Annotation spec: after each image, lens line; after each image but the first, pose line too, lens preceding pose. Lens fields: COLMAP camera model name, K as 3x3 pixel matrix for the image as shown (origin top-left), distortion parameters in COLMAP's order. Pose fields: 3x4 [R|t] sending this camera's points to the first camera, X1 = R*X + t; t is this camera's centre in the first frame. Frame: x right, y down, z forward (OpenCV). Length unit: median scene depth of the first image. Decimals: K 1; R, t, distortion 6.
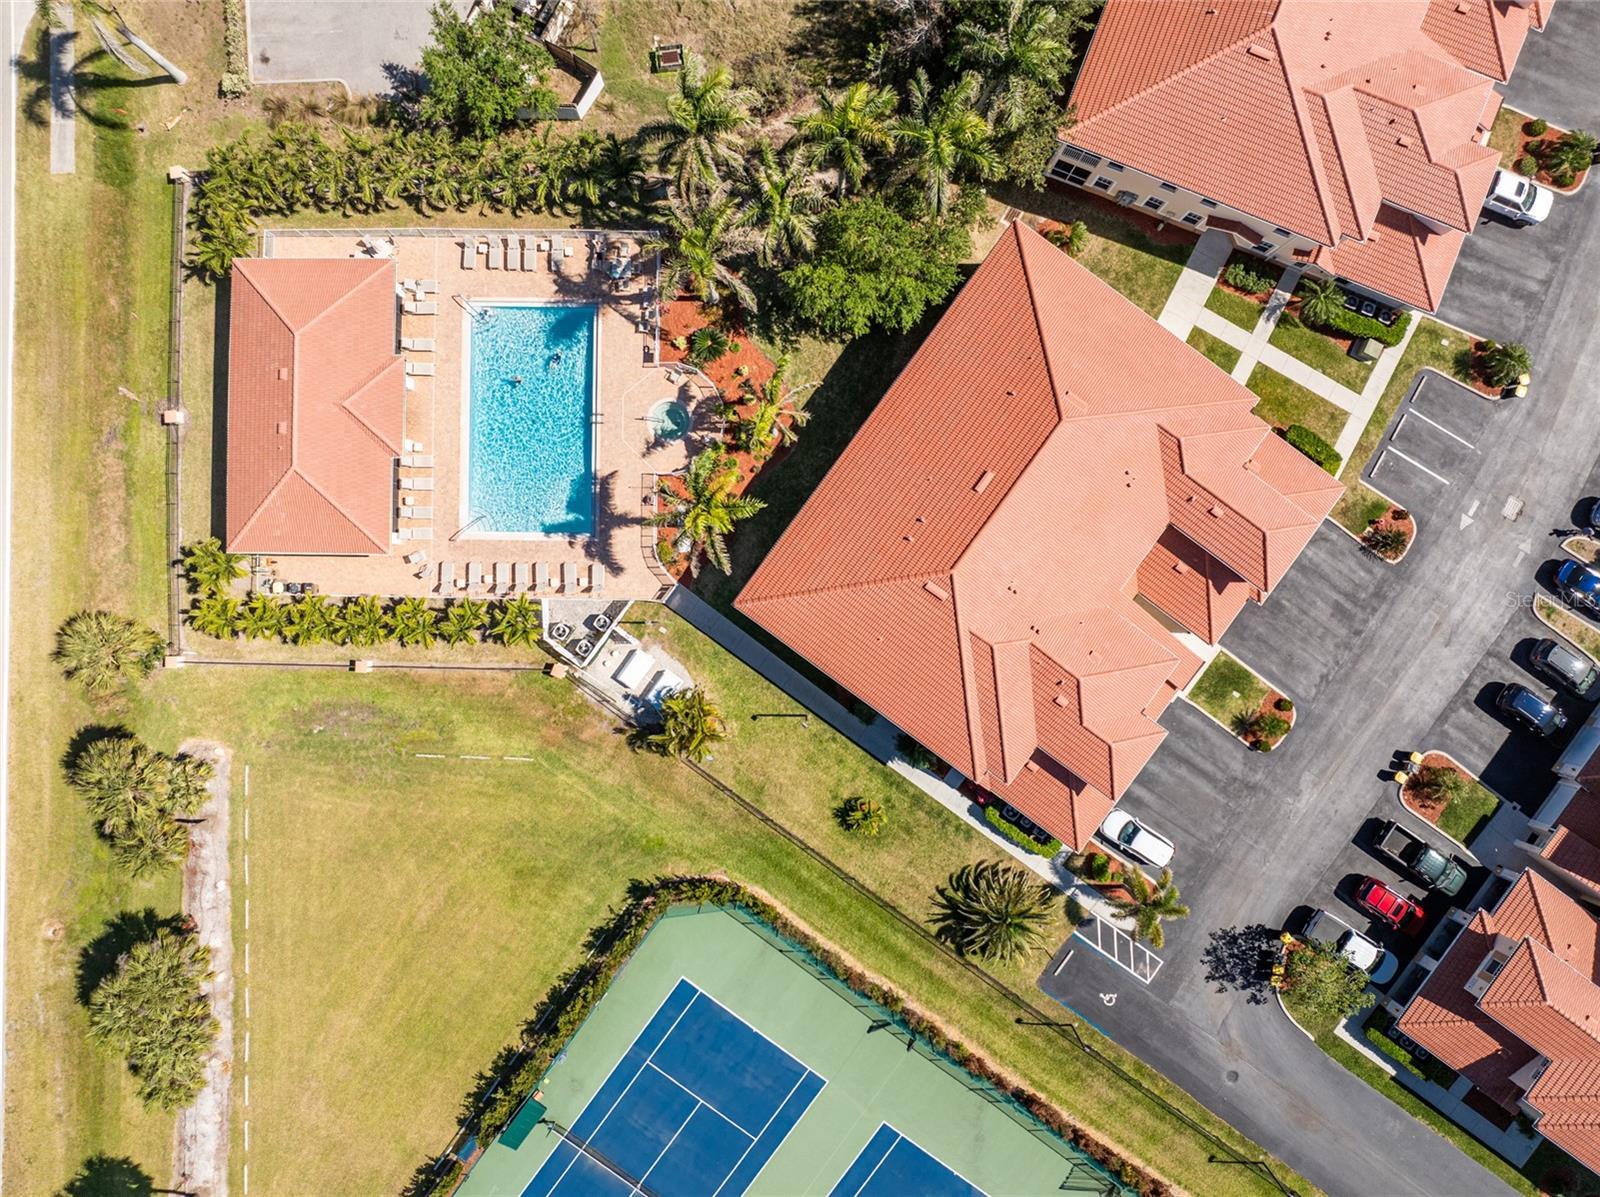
lens RADIAL K [[1138.0, 0, 803.4], [0, 1138.0, 599.2], [0, 0, 1]] dist [-0.031847, -0.003552]
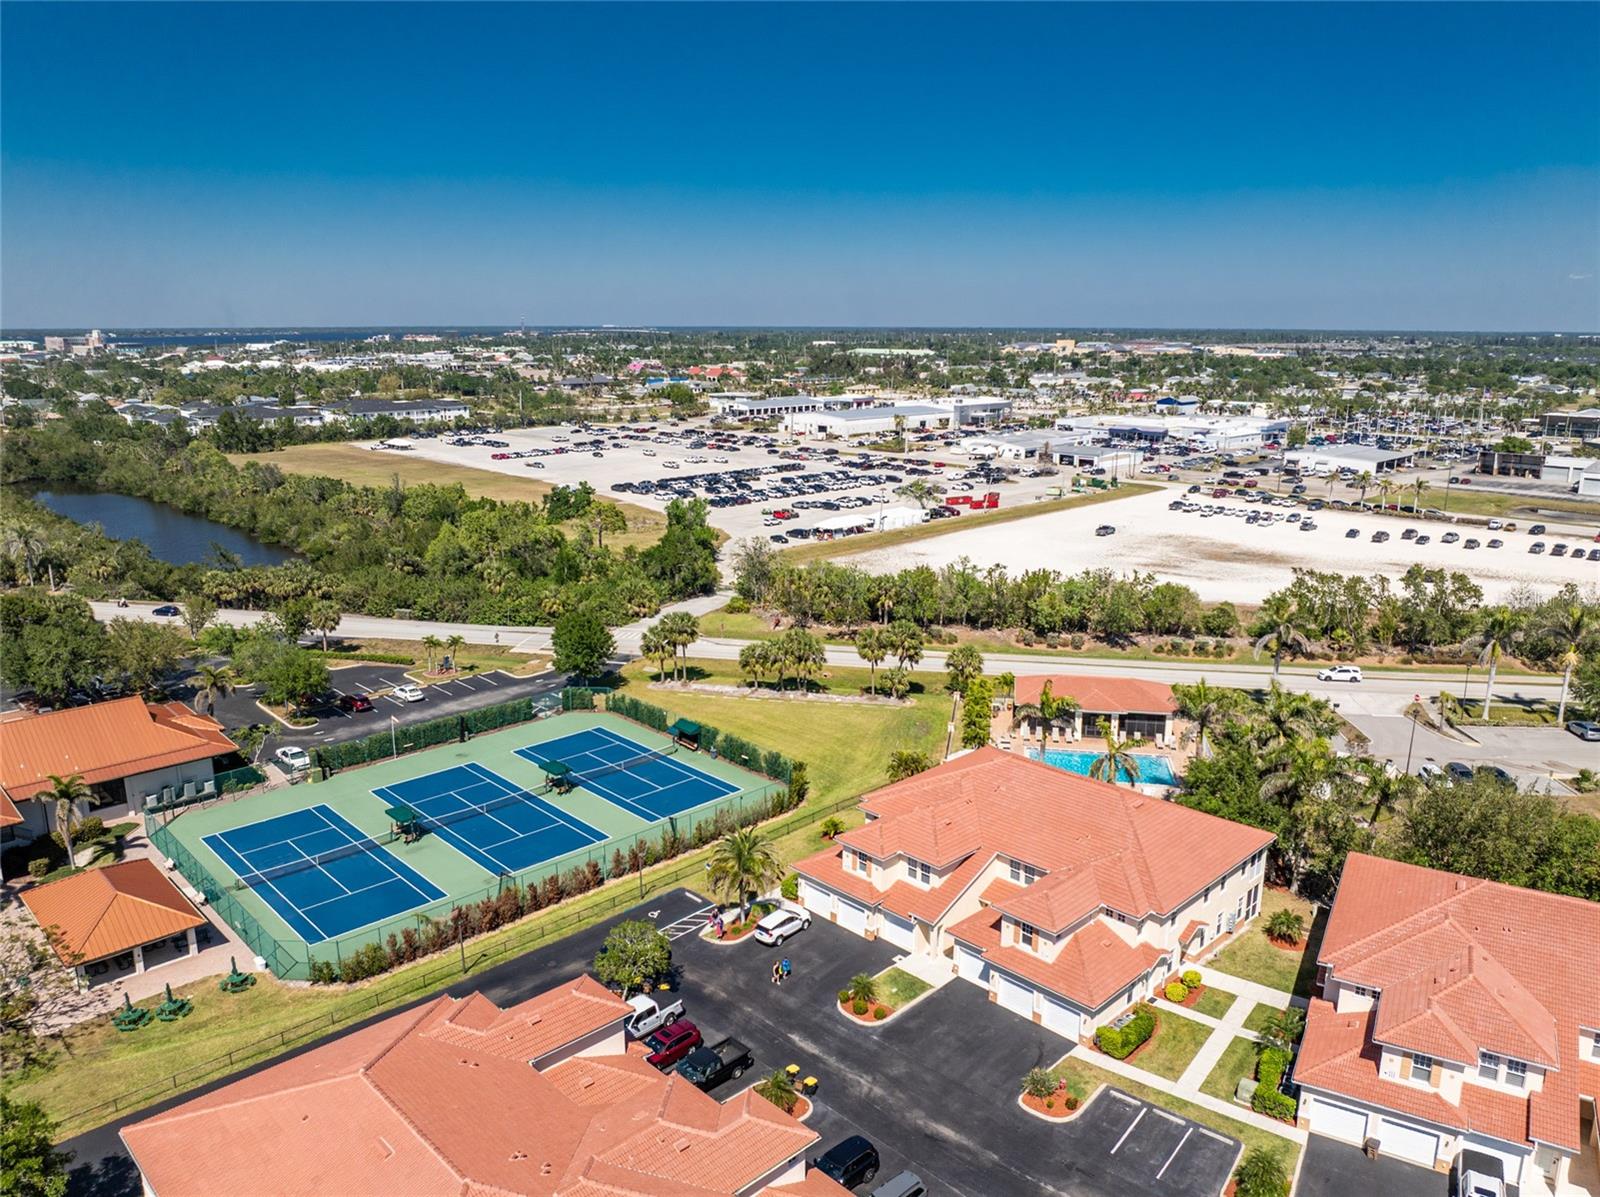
lens RADIAL K [[1138.0, 0, 803.4], [0, 1138.0, 599.2], [0, 0, 1]] dist [-0.031847, -0.003552]
pose [[-0.161156, 0.225831, -0.960744, 1.354559], [-0.986892, -0.045263, 0.154903, 0.017659], [-0.008504, 0.973114, 0.230165, 0.384845]]
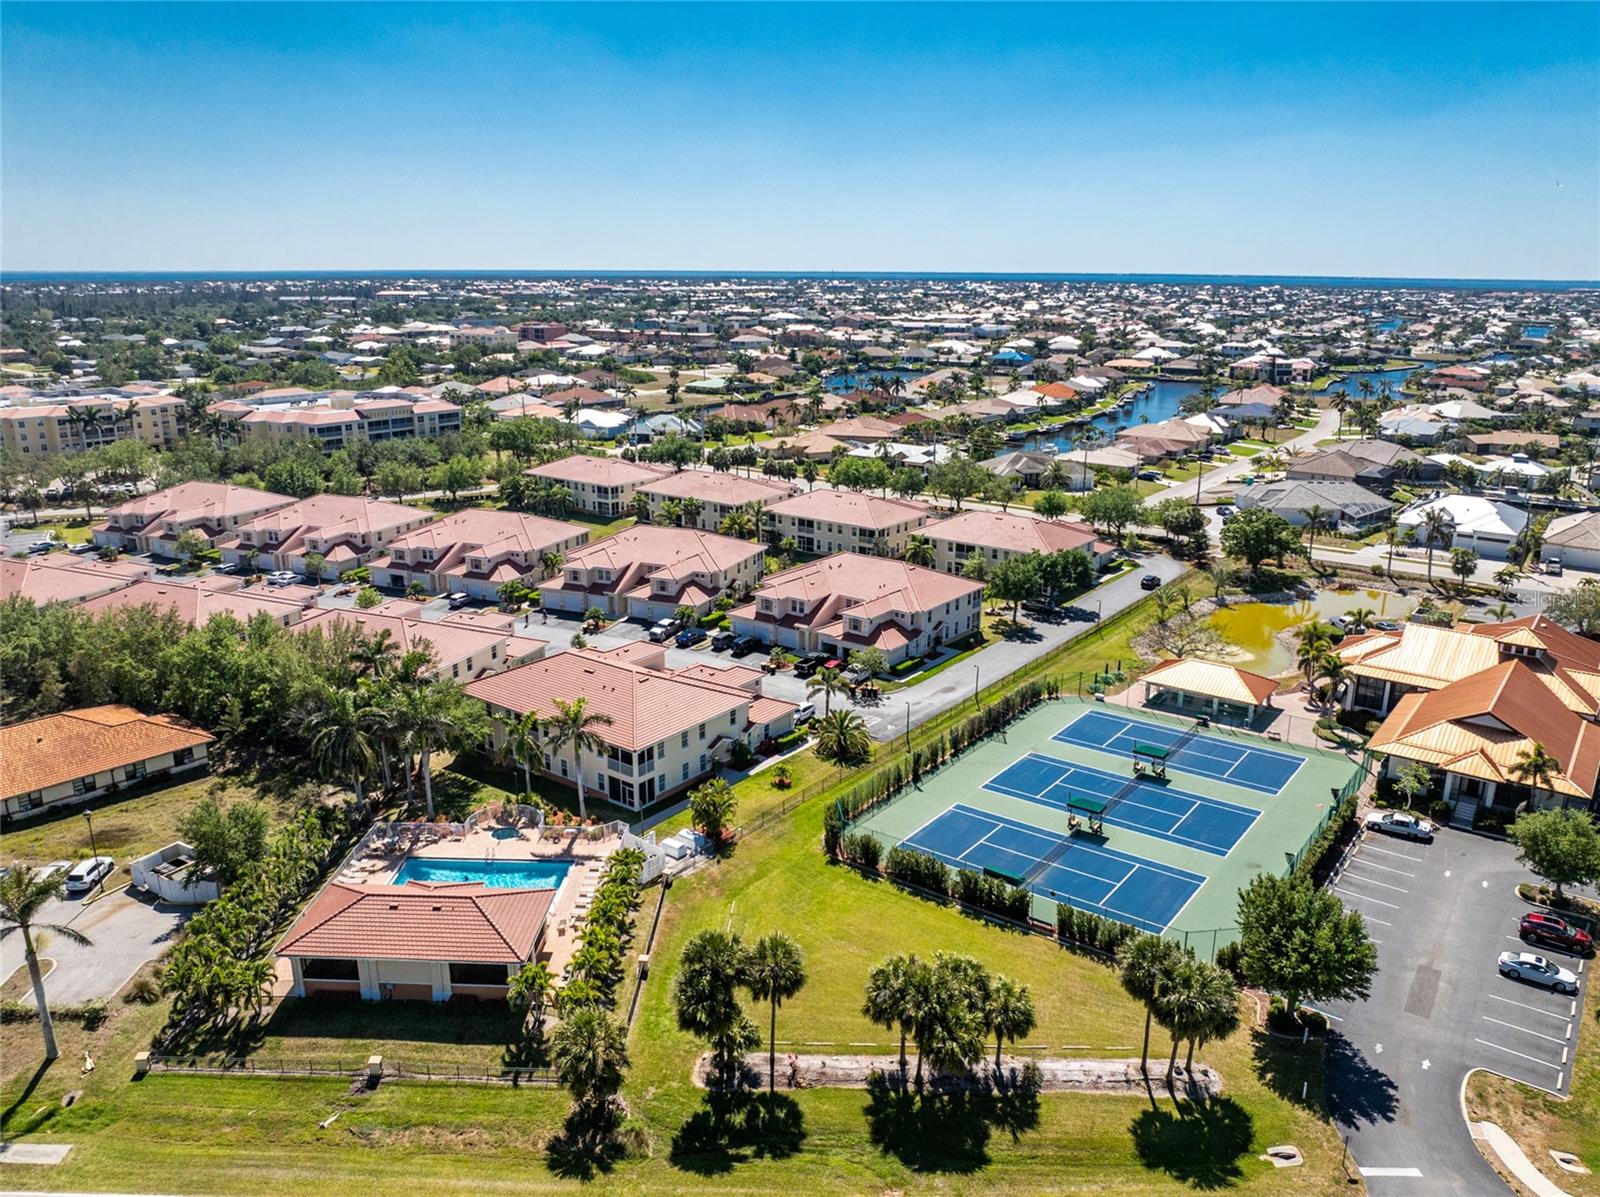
lens RADIAL K [[1169.9, 0, 805.3], [0, 1169.9, 596.2], [0, 0, 1]] dist [-0.034785, -0.006701]
pose [[0.013668, -0.271870, 0.962237, -1.451956], [0.999907, 0.003946, -0.013088, 0.242976], [-0.000239, 0.962326, 0.271898, 0.302014]]
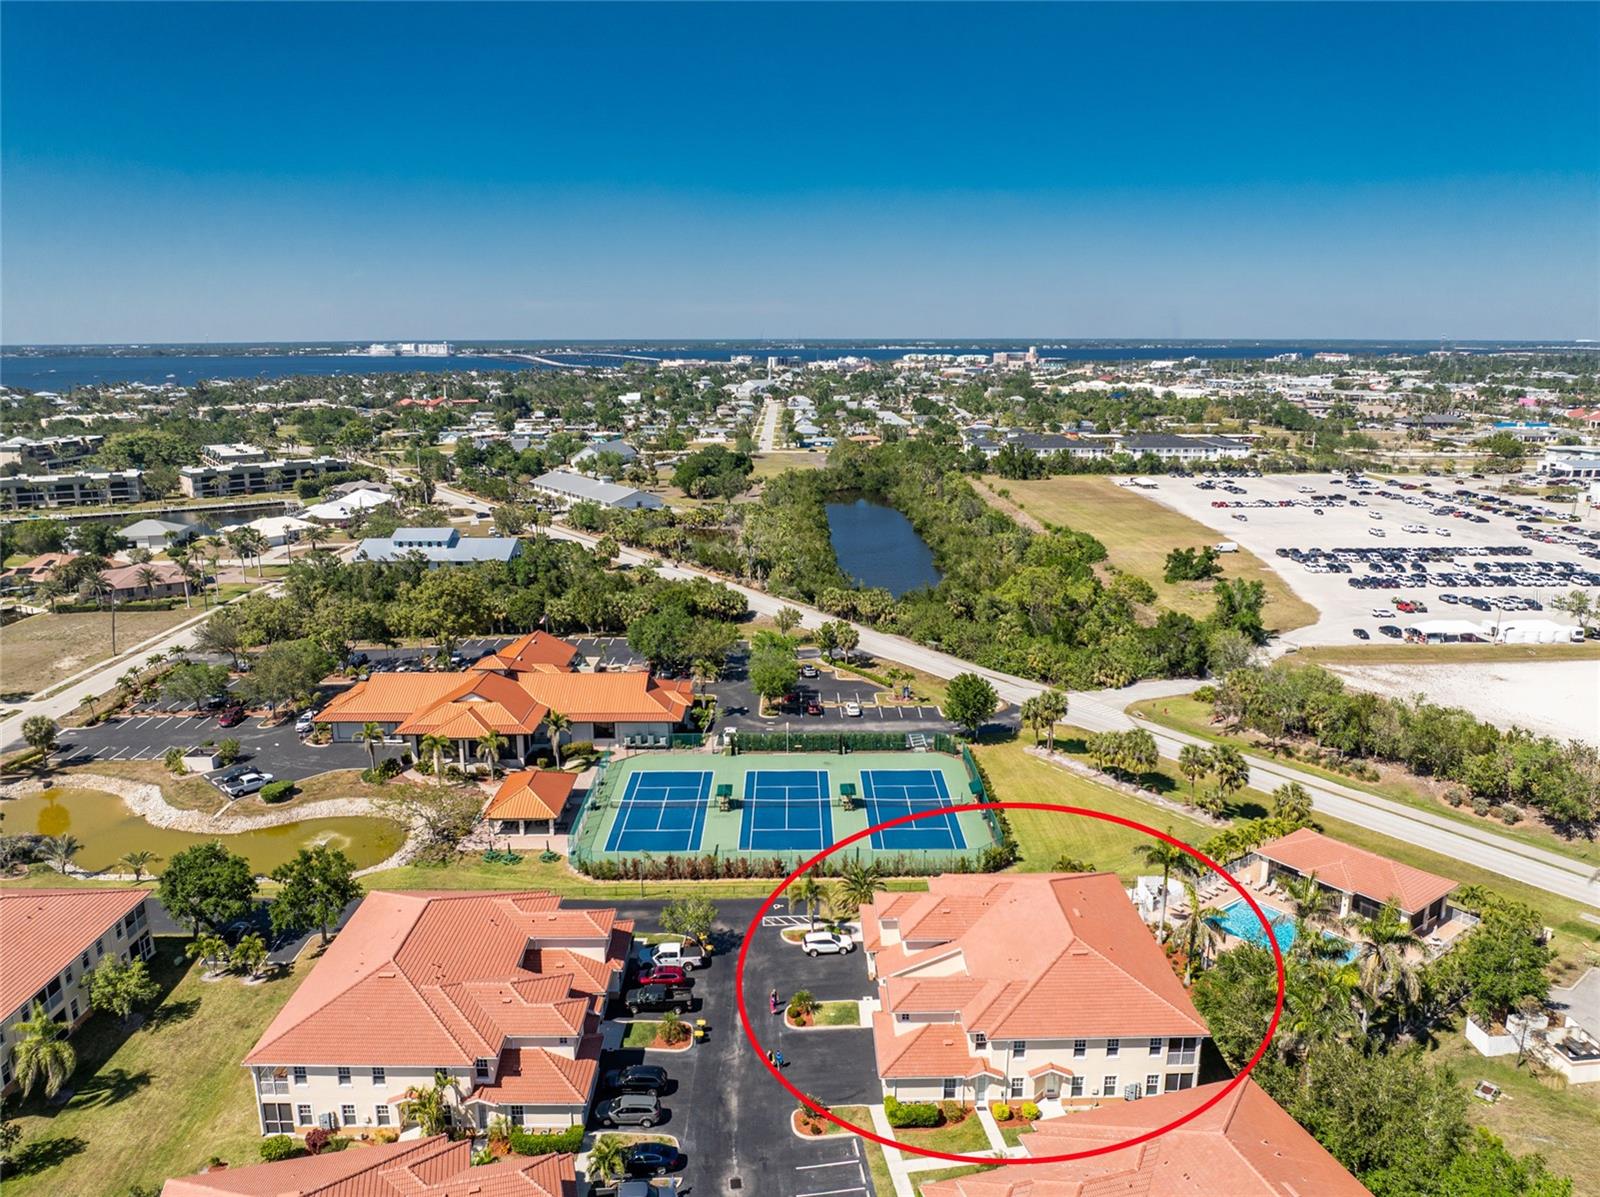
lens RADIAL K [[1124.9, 0, 817.1], [0, 1124.9, 597.2], [0, 0, 1]] dist [-0.030154, -0.003511]
pose [[-0.794341, 0.132899, -0.592757, 1.150963], [-0.607454, -0.181278, 0.773393, -0.885602], [-0.004671, 0.974411, 0.224727, 0.182910]]
